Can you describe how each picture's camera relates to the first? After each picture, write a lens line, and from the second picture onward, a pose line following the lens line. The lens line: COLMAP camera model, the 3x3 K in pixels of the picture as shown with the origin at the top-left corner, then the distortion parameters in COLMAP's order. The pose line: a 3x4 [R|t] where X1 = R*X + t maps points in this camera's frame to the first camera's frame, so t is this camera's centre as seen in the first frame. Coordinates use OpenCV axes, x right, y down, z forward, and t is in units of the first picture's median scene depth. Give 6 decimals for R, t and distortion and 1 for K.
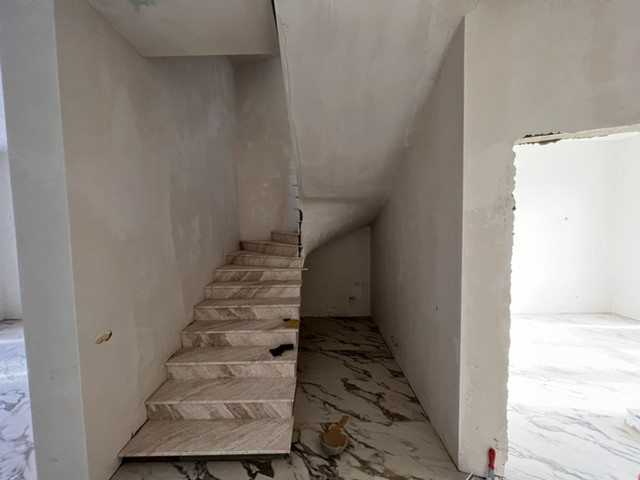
lens RADIAL K [[257.1, 0, 320.5], [0, 257.1, 240.6], [0, 0, 1]] dist [-0.004247, -0.000373]
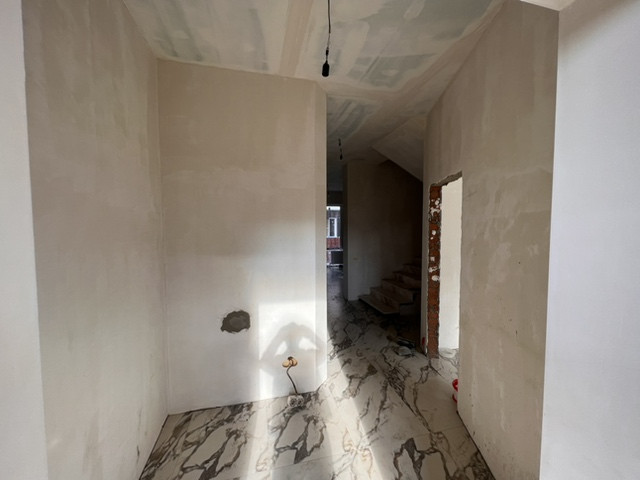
lens RADIAL K [[255.7, 0, 319.8], [0, 255.7, 238.1], [0, 0, 1]] dist [0.001652, 0.000183]
pose [[0.265967, 0.068357, -0.961556, 1.617833], [-0.061915, 0.996634, 0.053725, -0.027293], [0.961992, 0.045245, 0.269304, -0.273127]]
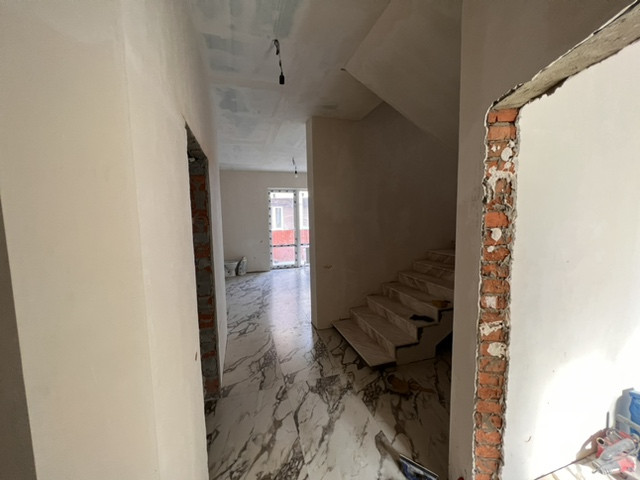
lens RADIAL K [[255.7, 0, 319.7], [0, 255.7, 239.5], [0, 0, 1]] dist [0.001652, 0.000183]
pose [[0.311893, 0.104810, -0.944319, 0.861678], [-0.048222, 0.994362, 0.094437, -0.041672], [0.948893, 0.016083, 0.315189, 0.164291]]
